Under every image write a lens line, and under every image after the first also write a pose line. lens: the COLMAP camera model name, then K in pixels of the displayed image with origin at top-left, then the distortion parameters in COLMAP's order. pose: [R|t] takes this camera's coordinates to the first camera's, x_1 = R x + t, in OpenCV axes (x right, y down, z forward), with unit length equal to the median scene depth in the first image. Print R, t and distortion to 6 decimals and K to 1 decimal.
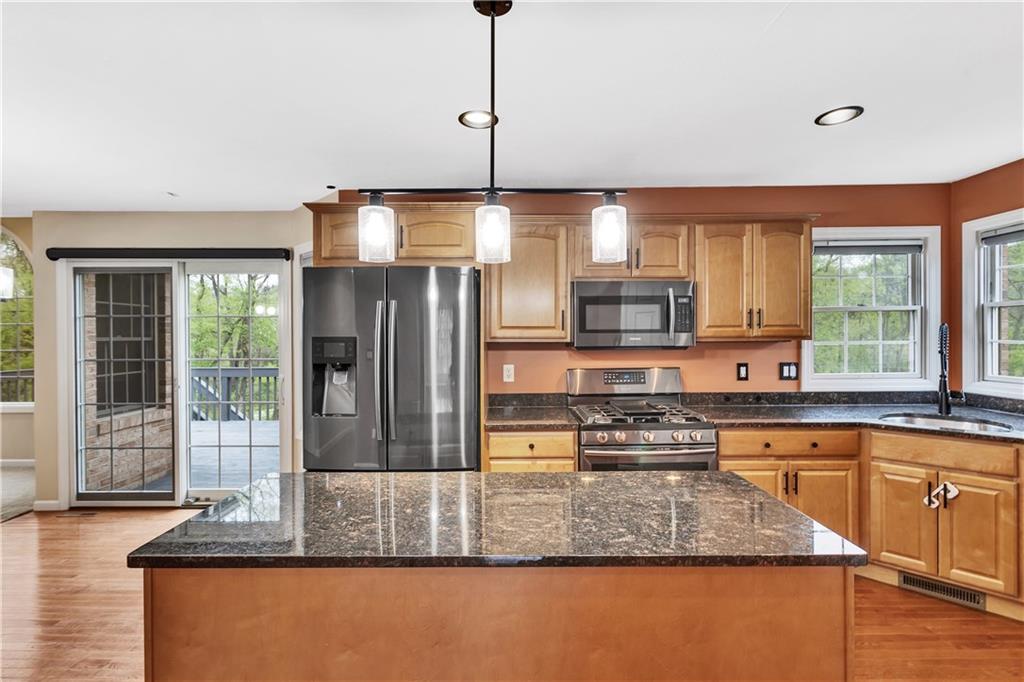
lens RADIAL K [[484.1, 0, 513.0], [0, 484.1, 337.4], [0, 0, 1]] dist [0.000808, -0.000254]
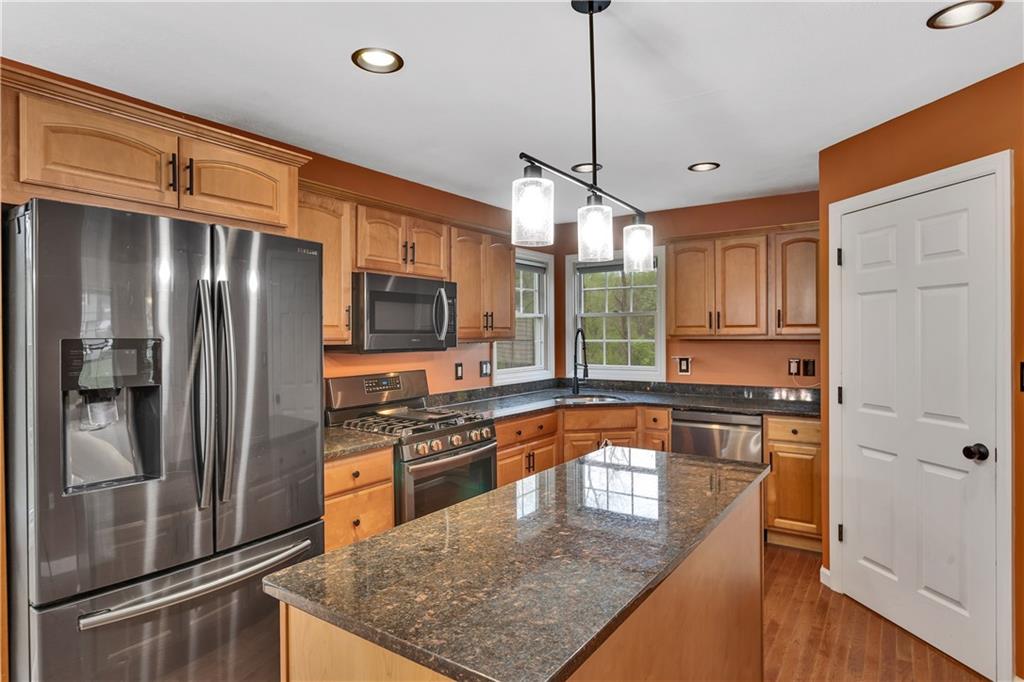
lens RADIAL K [[577.3, 0, 515.0], [0, 577.3, 346.7], [0, 0, 1]] dist [0.015232, 0.003809]
pose [[0.554855, -0.012563, 0.831852, -0.495677], [-0.003544, 0.999841, 0.017463, -0.004647], [-0.831940, -0.012637, 0.554722, 0.201677]]
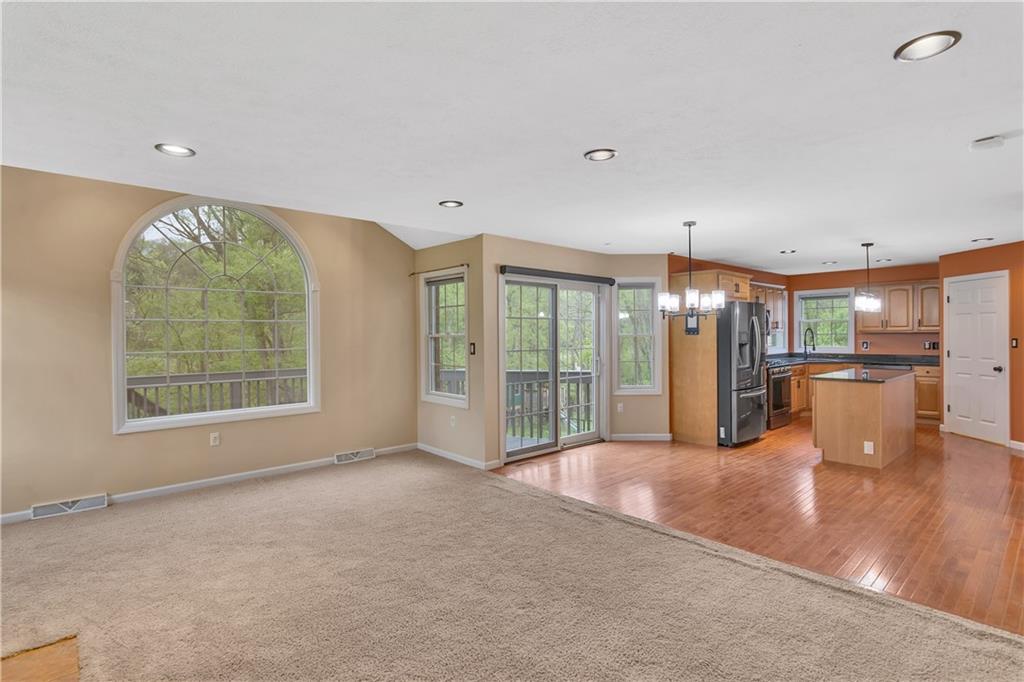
lens RADIAL K [[484.1, 0, 521.2], [0, 484.1, 343.8], [0, 0, 1]] dist [0.000808, -0.000254]
pose [[0.742754, -0.018158, 0.669318, -1.995788], [0.005075, 0.999756, 0.021490, -0.004737], [-0.669546, -0.012565, 0.742665, -0.008747]]
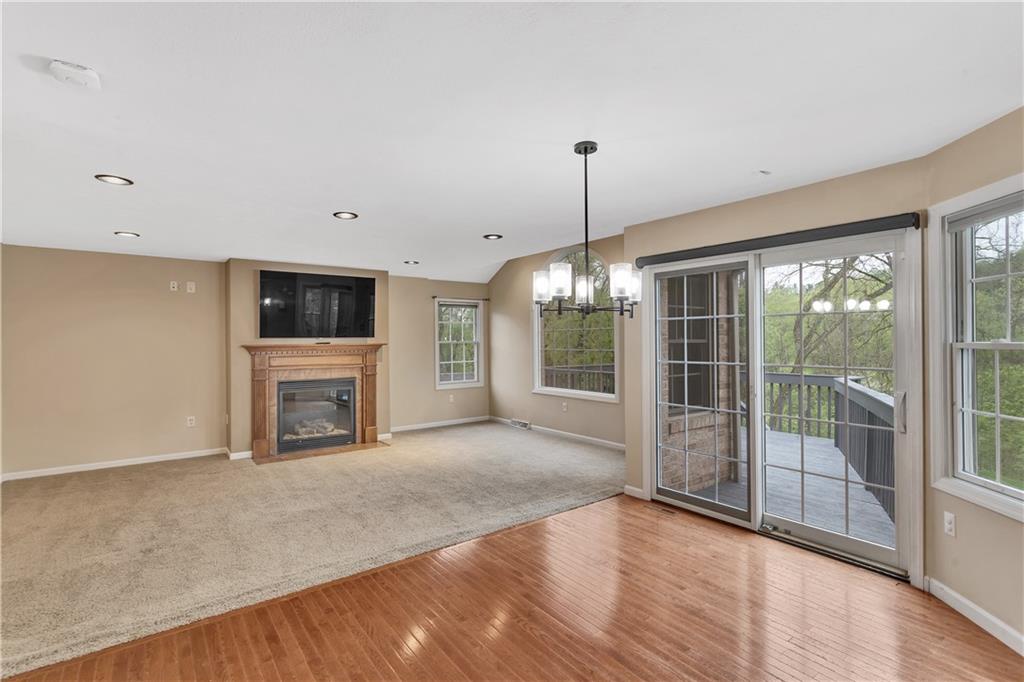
lens RADIAL K [[484.1, 0, 507.9], [0, 484.1, 332.2], [0, 0, 1]] dist [0.000808, -0.000254]
pose [[0.601989, -0.013520, -0.798390, -0.284775], [0.000138, 0.999858, -0.016828, 0.002180], [0.798504, 0.010020, 0.601906, 0.117698]]
